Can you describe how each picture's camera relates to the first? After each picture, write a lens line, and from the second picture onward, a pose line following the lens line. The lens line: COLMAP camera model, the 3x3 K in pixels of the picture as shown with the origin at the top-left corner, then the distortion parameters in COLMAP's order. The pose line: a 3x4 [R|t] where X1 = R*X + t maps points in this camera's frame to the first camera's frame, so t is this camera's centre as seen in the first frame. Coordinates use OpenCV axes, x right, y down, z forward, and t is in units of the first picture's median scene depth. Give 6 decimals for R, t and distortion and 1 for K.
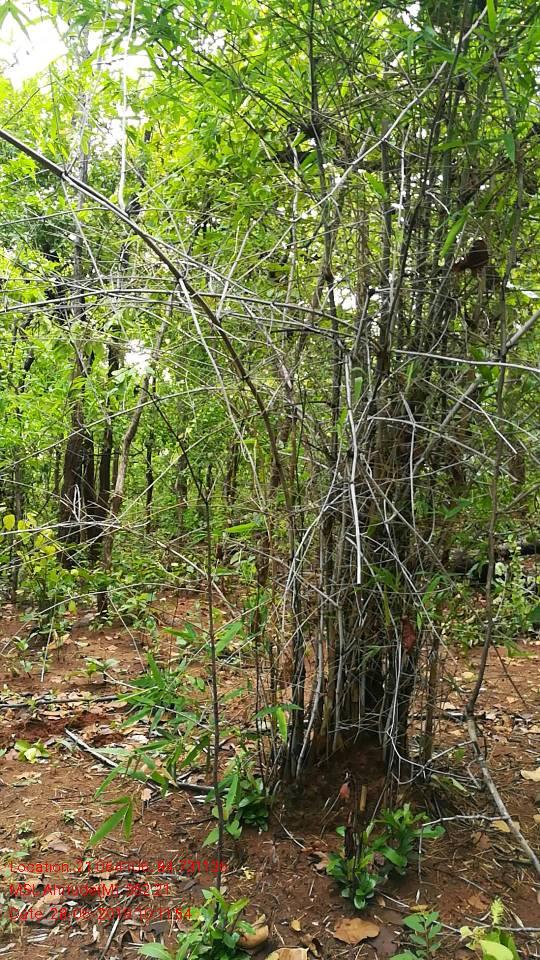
lens RADIAL K [[715.2, 0, 270.0], [0, 715.2, 480.0], [0, 0, 1]] dist [-0.029495, 0.004294]
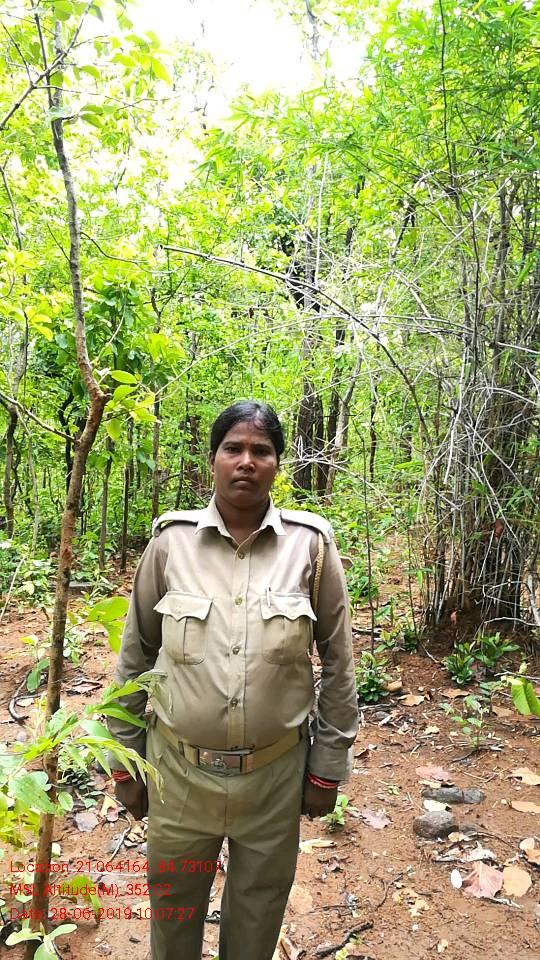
lens RADIAL K [[715.2, 0, 270.0], [0, 715.2, 480.0], [0, 0, 1]] dist [-0.029495, 0.004294]
pose [[0.948232, 0.012964, -0.317315, 0.182092], [0.004618, 0.998498, 0.054595, 0.022022], [0.317546, -0.053234, 0.946747, -0.569700]]
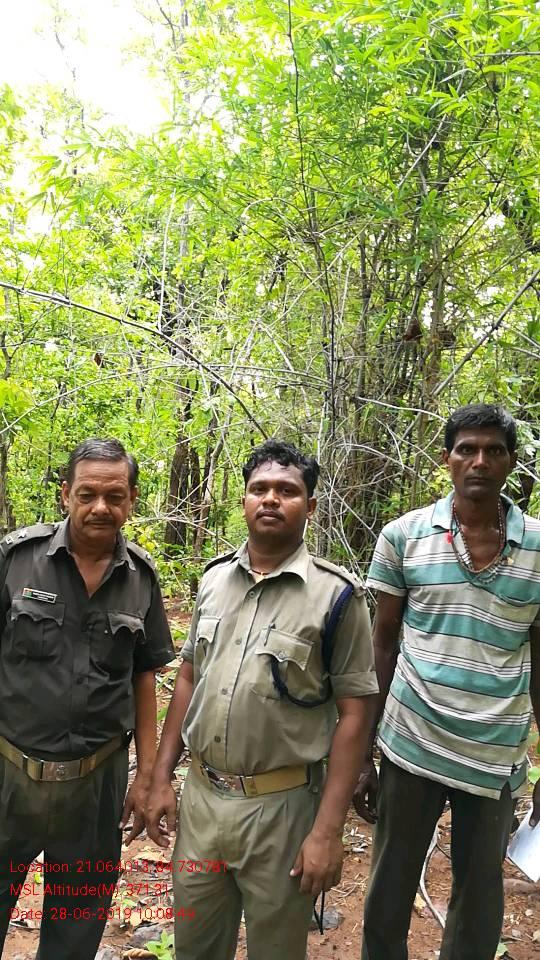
lens RADIAL K [[717.5, 0, 270.0], [0, 717.5, 480.0], [0, 0, 1]] dist [-0.000538, 0.000751]
pose [[0.987424, -0.006121, -0.157978, 0.207391], [0.003587, 0.999860, -0.016320, 0.008136], [0.158056, 0.015548, 0.987308, -0.446408]]
